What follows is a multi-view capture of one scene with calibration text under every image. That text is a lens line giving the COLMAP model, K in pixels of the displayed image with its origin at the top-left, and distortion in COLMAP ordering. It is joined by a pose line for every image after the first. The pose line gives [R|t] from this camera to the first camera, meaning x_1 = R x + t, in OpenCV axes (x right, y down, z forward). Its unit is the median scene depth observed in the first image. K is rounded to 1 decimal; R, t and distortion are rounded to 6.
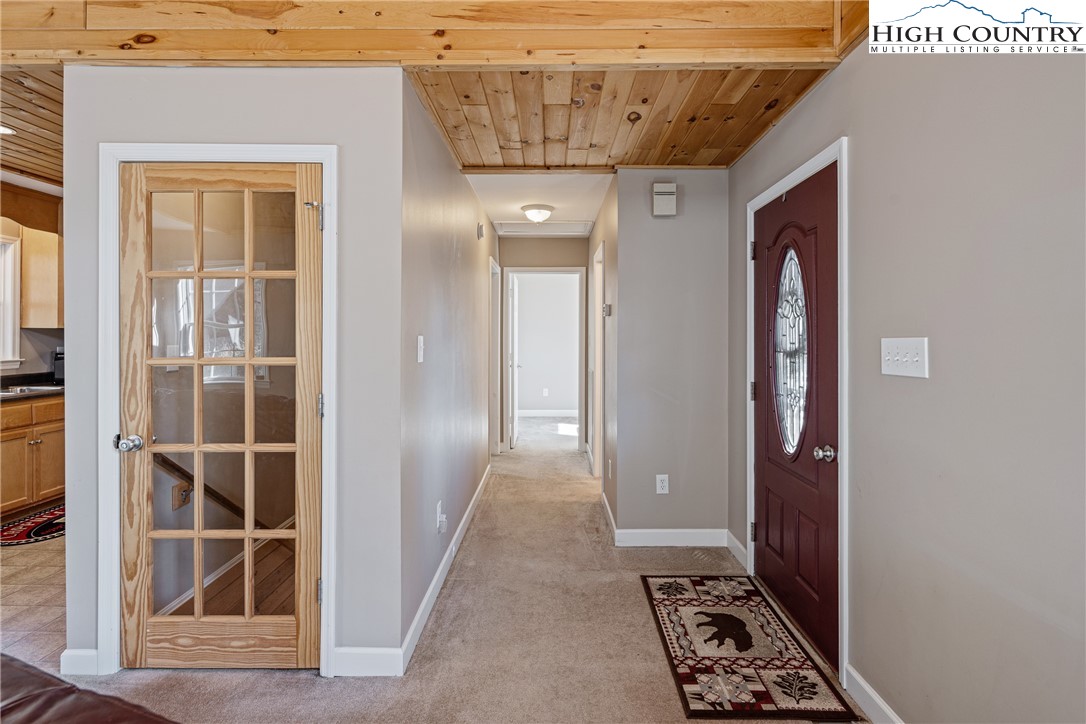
lens RADIAL K [[539.6, 0, 551.4], [0, 539.6, 335.0], [0, 0, 1]] dist [0.005508, -0.003737]
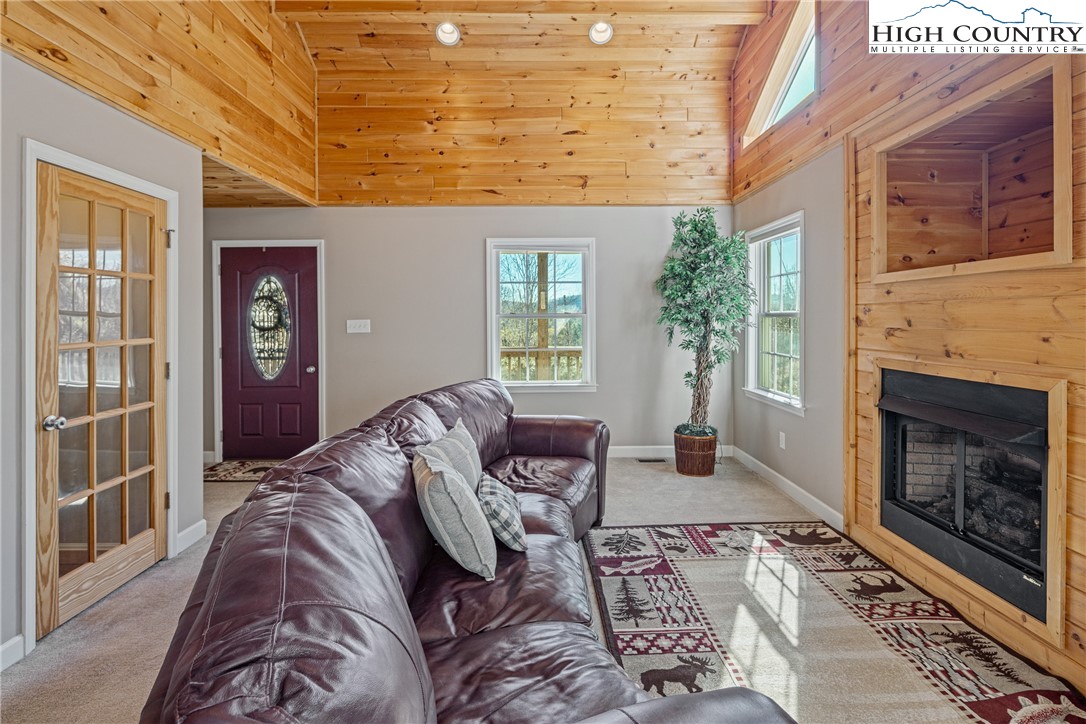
lens RADIAL K [[539.6, 0, 552.1], [0, 539.6, 319.0], [0, 0, 1]] dist [0.005508, -0.003737]
pose [[-0.035234, -0.004972, 0.999367, -1.878227], [0.005378, 0.999972, 0.005164, -0.008497], [-0.999365, 0.005556, -0.035206, 0.034140]]
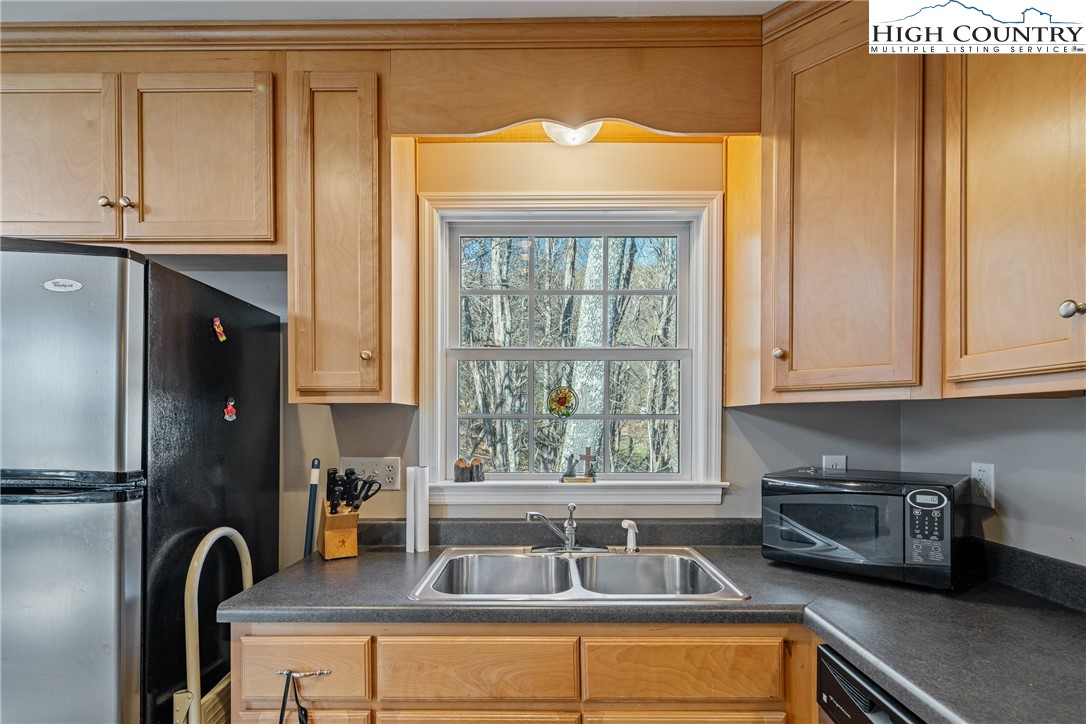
lens RADIAL K [[539.6, 0, 548.1], [0, 539.6, 428.7], [0, 0, 1]] dist [0.005508, -0.003737]
pose [[-0.002793, 0.001822, -0.999994, -1.159901], [-0.004478, 0.999988, 0.001835, 0.006087], [0.999986, 0.004483, -0.002785, 1.775955]]
